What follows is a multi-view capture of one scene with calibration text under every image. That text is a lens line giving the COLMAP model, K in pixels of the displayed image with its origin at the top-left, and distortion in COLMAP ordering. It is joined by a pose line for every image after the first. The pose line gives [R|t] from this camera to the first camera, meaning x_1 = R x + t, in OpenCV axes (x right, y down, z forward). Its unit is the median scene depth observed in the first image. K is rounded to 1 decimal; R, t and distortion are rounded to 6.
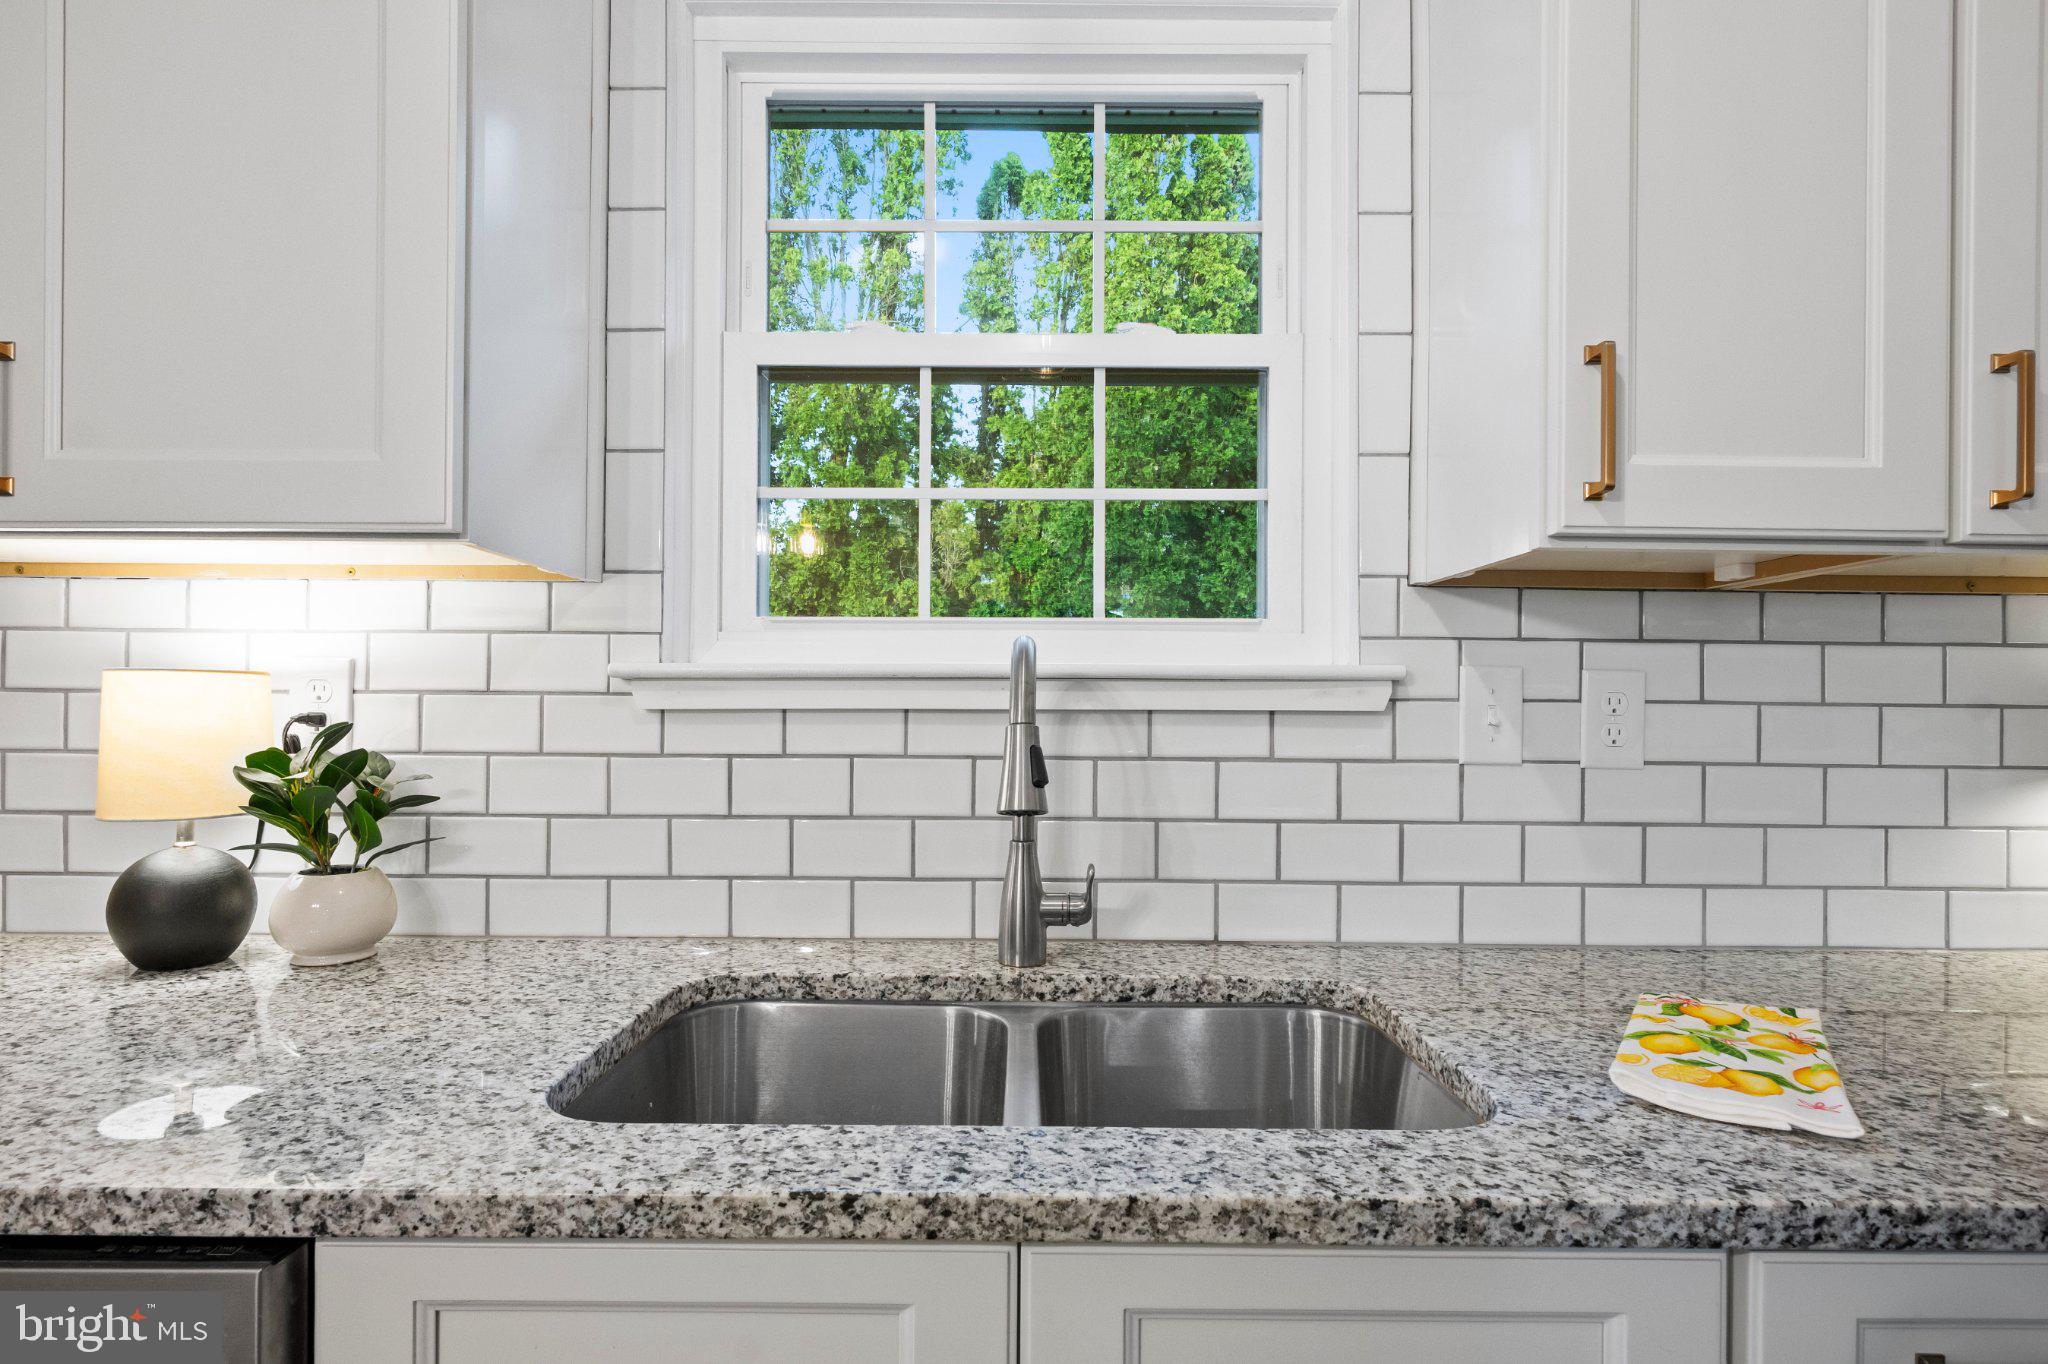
lens RADIAL K [[1008.8, 0, 1034.0], [0, 1008.8, 707.2], [0, 0, 1]] dist [-0.000692, 0.001730]
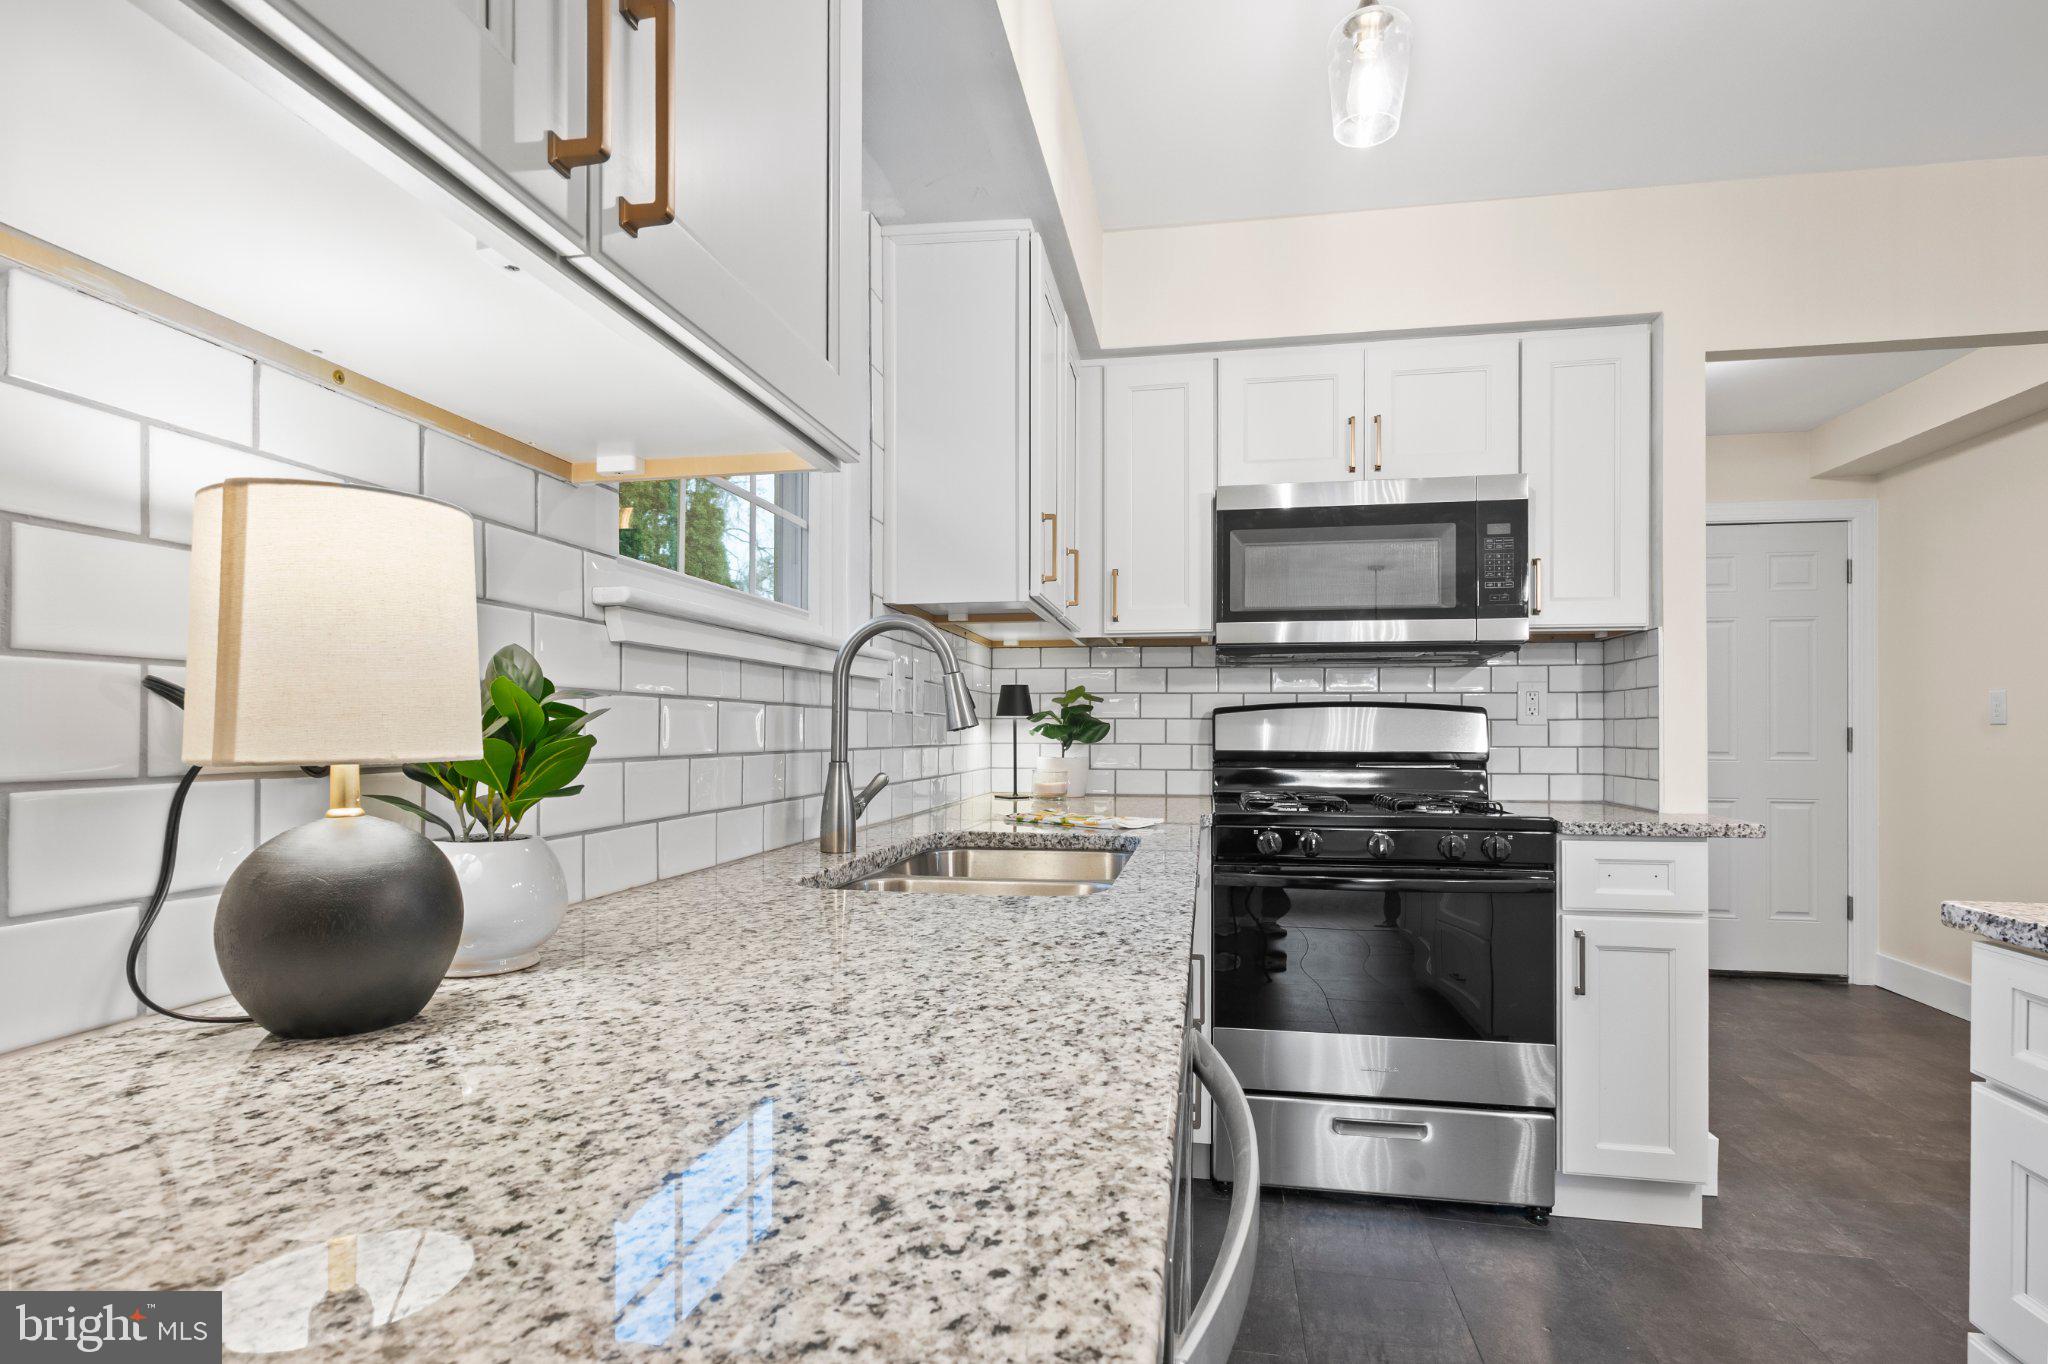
lens RADIAL K [[1008.8, 0, 1021.7], [0, 1008.8, 724.6], [0, 0, 1]] dist [-0.000692, 0.001730]
pose [[0.186700, 0.001472, 0.982416, -1.214208], [0.001507, 0.999997, -0.001785, 0.080613], [-0.982416, 0.001814, 0.186697, 0.477704]]
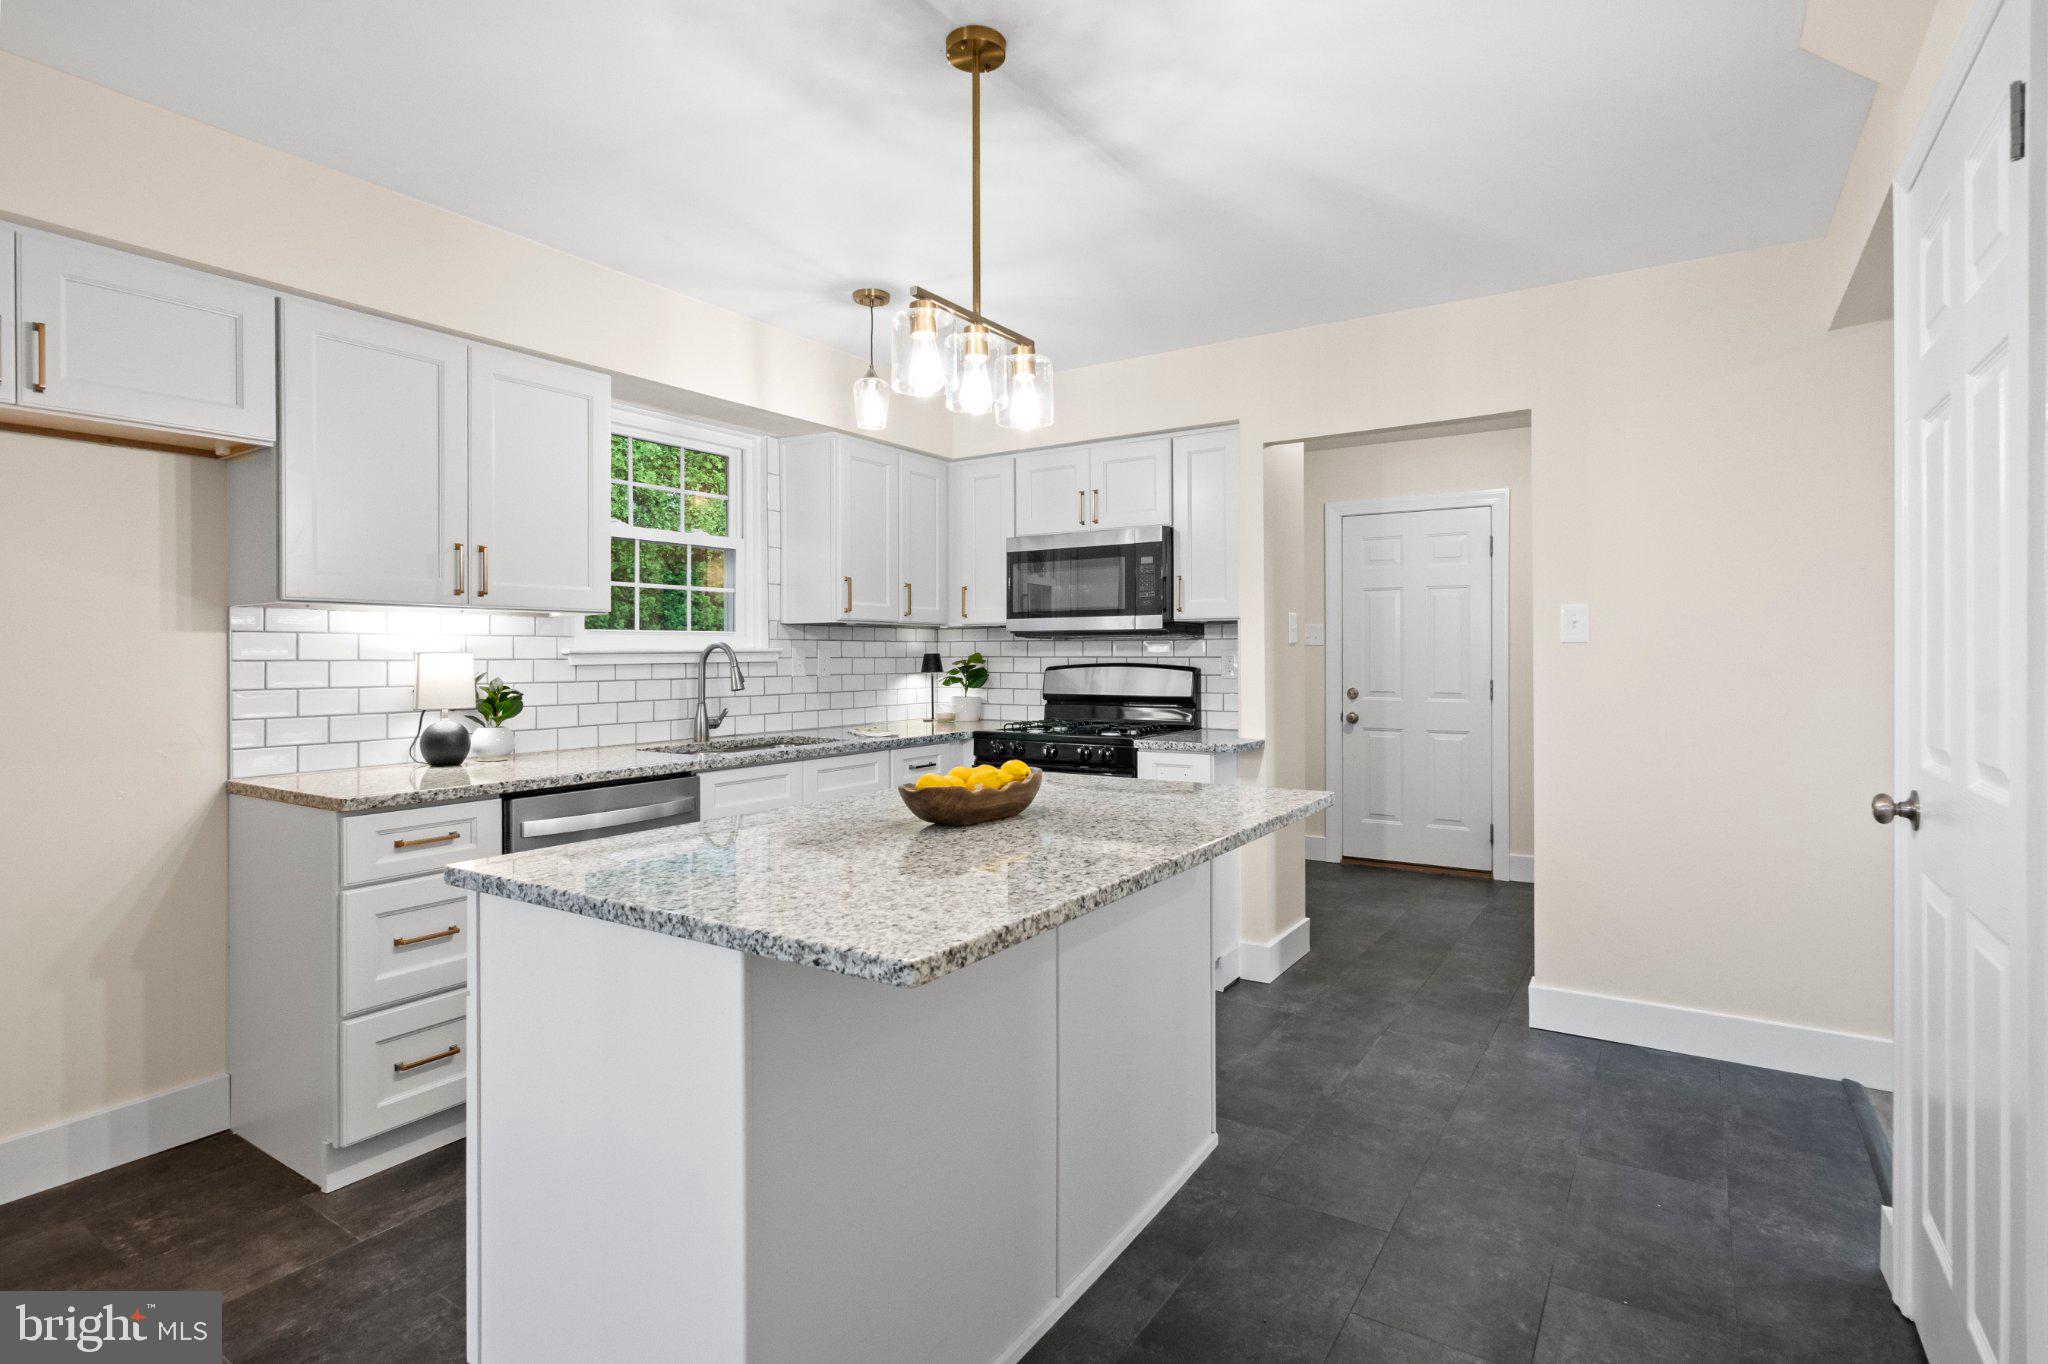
lens RADIAL K [[1008.8, 0, 1018.5], [0, 1008.8, 650.0], [0, 0, 1]] dist [-0.000692, 0.001730]
pose [[0.552317, -0.005884, 0.833614, -2.005938], [0.011133, 0.999938, -0.000318, -0.024699], [-0.833560, 0.009456, 0.552348, -1.524694]]
